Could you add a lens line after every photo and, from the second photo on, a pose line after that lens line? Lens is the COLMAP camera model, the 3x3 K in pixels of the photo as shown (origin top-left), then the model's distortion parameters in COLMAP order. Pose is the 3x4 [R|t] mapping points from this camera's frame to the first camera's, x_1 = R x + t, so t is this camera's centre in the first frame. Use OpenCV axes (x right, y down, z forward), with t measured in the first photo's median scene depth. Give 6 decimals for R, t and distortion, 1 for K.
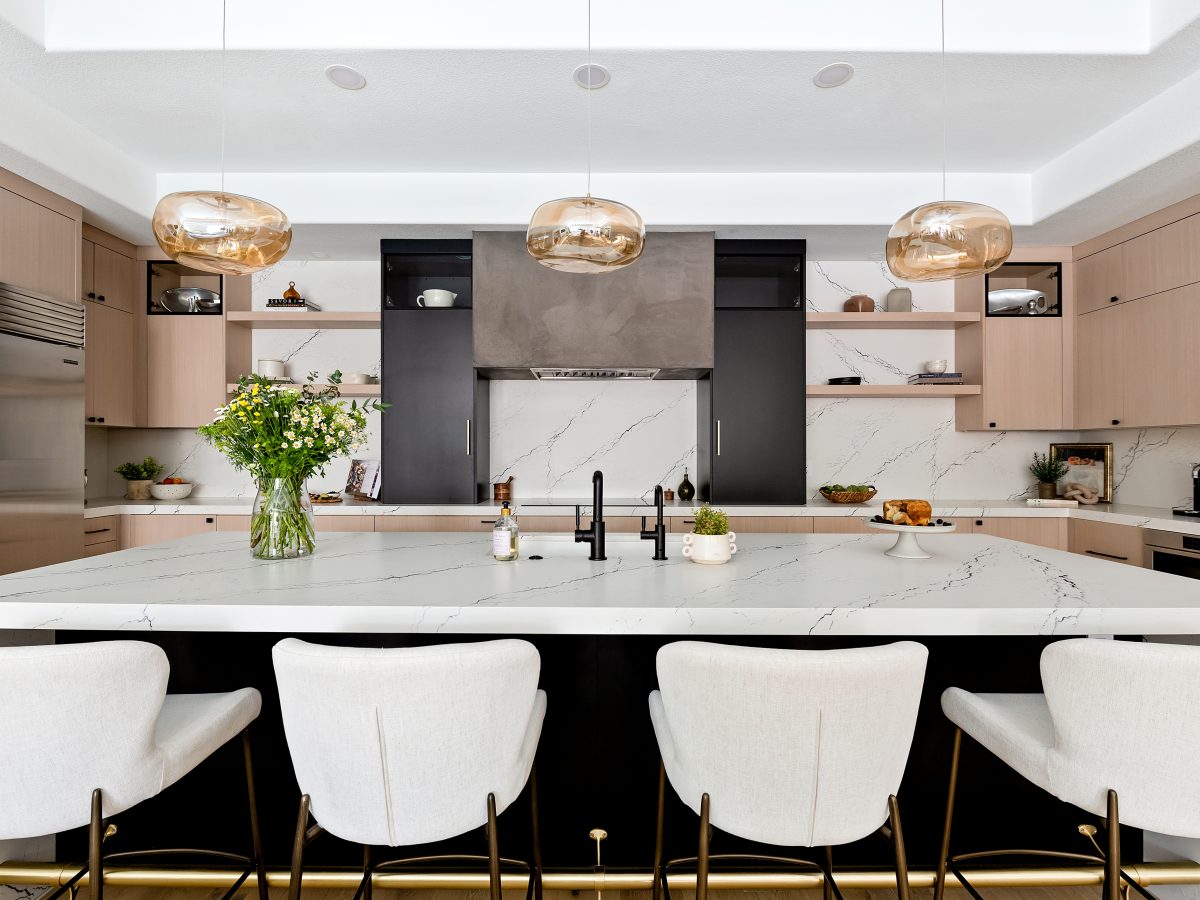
lens RADIAL K [[562.5, 0, 593.2], [0, 562.5, 447.5], [0, 0, 1]] dist [0.003755, -0.005739]
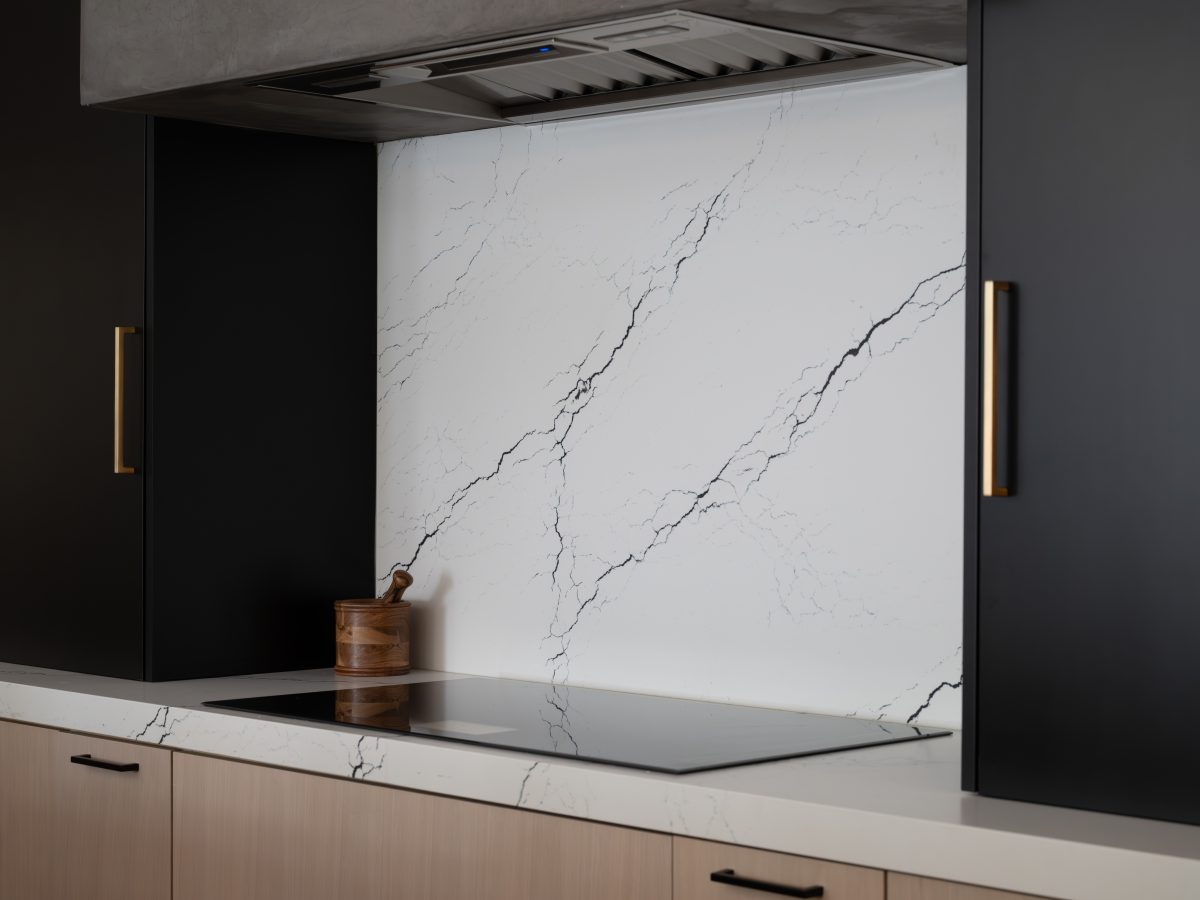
lens RADIAL K [[2295.9, 0, 605.3], [0, 2295.9, 443.2], [0, 0, 1]] dist [-0.010169, 0.000000]
pose [[0.714940, 0.003148, -0.699179, 0.576634], [0.003476, 0.999962, 0.008056, -0.006814], [0.699177, -0.008190, 0.714902, 0.428083]]
